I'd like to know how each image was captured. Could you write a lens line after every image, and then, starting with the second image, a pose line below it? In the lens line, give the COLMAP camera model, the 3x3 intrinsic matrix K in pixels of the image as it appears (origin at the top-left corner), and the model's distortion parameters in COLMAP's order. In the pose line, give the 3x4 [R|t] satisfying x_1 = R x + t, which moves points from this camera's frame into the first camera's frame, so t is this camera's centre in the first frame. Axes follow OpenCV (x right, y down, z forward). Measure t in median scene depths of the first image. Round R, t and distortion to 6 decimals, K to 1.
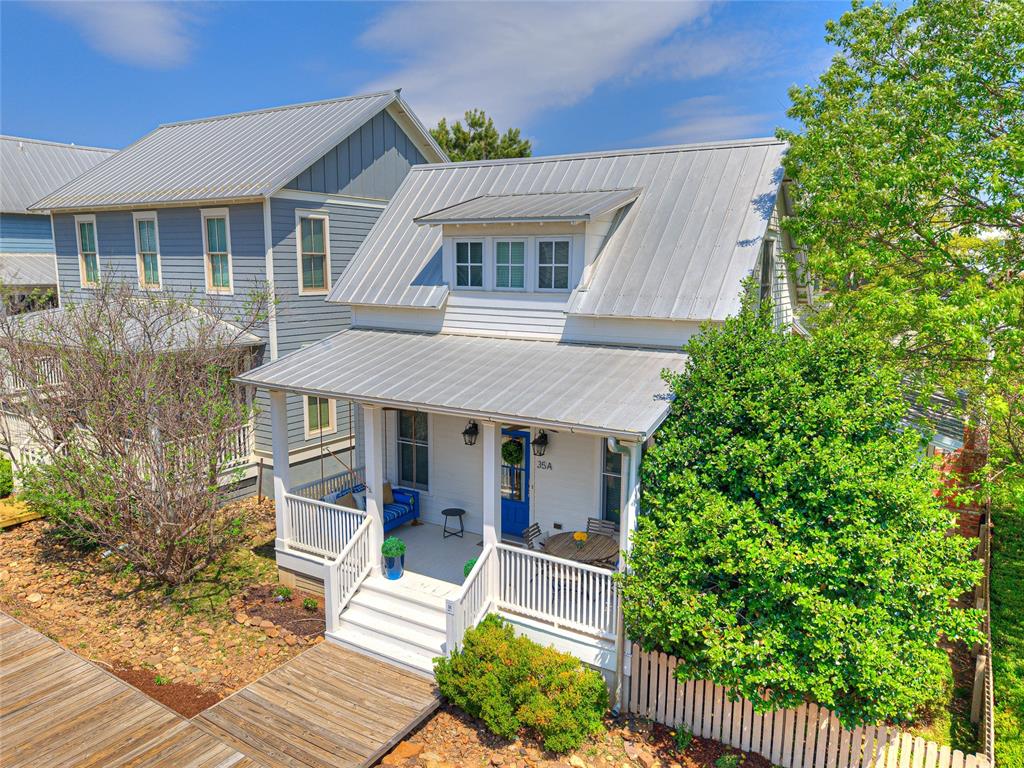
lens RADIAL K [[739.8, 0, 519.0], [0, 739.8, 383.8], [0, 0, 1]] dist [-0.006019, 0.005184]
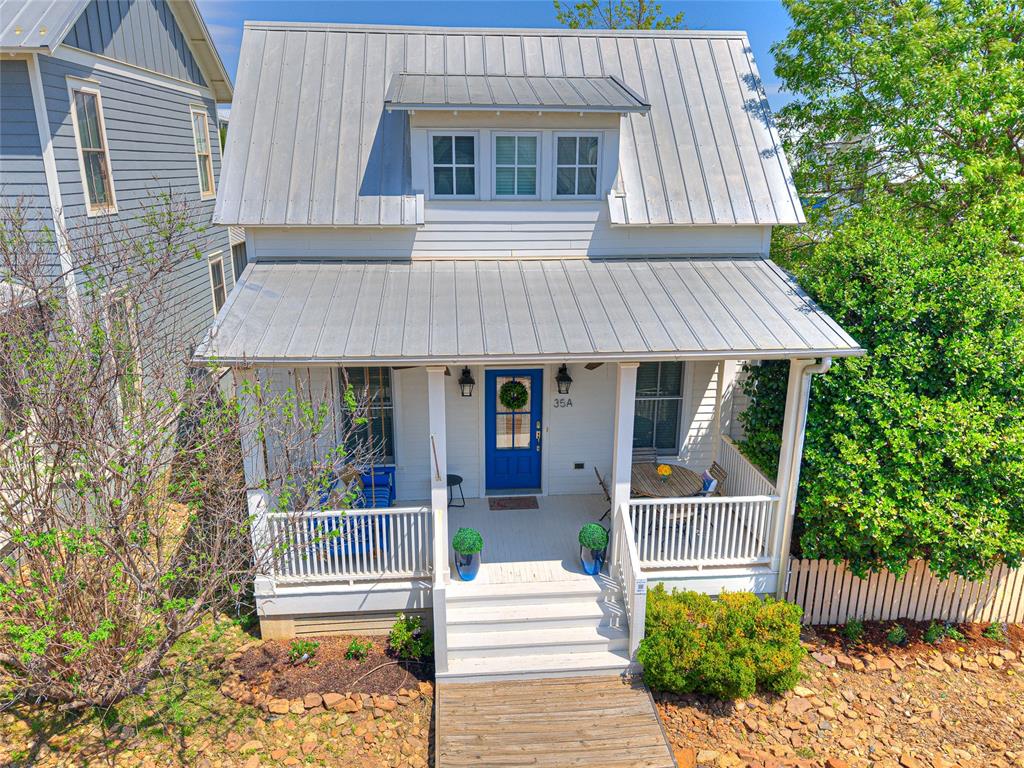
lens RADIAL K [[739.8, 0, 514.2], [0, 739.8, 389.0], [0, 0, 1]] dist [-0.006019, 0.005184]
pose [[0.807046, -0.176705, 0.563429, -0.503577], [0.098027, 0.981027, 0.167261, -0.057445], [-0.582295, -0.079756, 0.809056, 0.329444]]
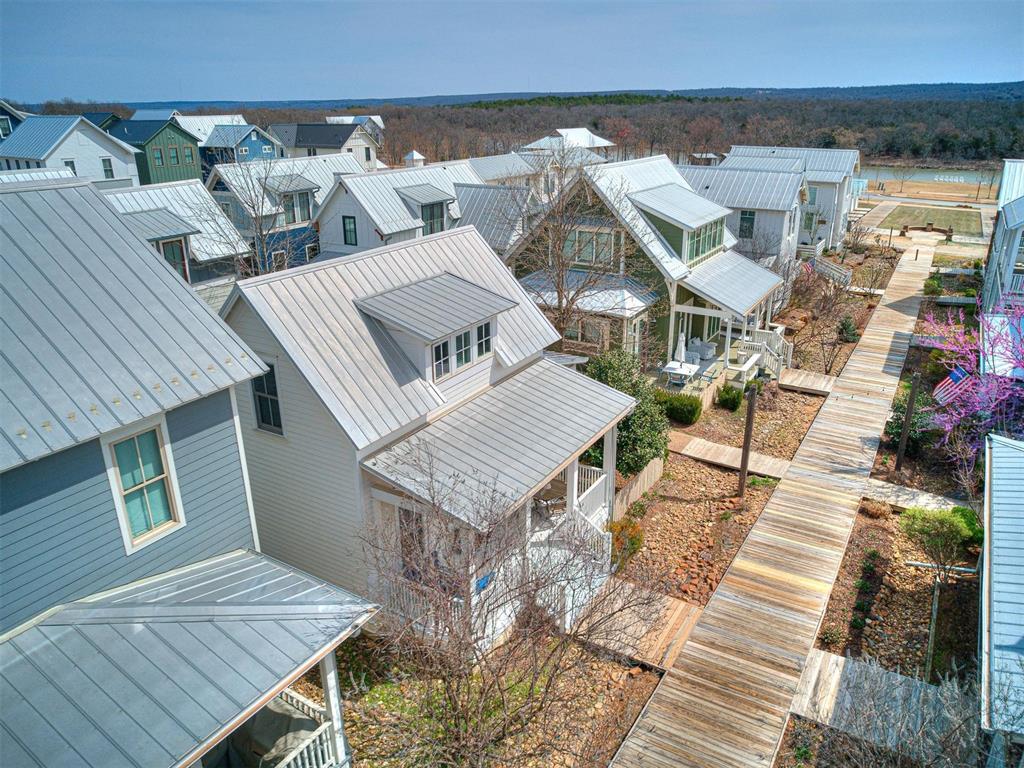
lens RADIAL K [[735.9, 0, 516.2], [0, 735.9, 389.1], [0, 0, 1]] dist [-0.071681, 0.061903]
pose [[-0.003579, -0.376039, 0.926597, -1.254624], [0.160061, 0.914441, 0.371724, -0.565252], [-0.987101, 0.149642, 0.056917, 0.832980]]
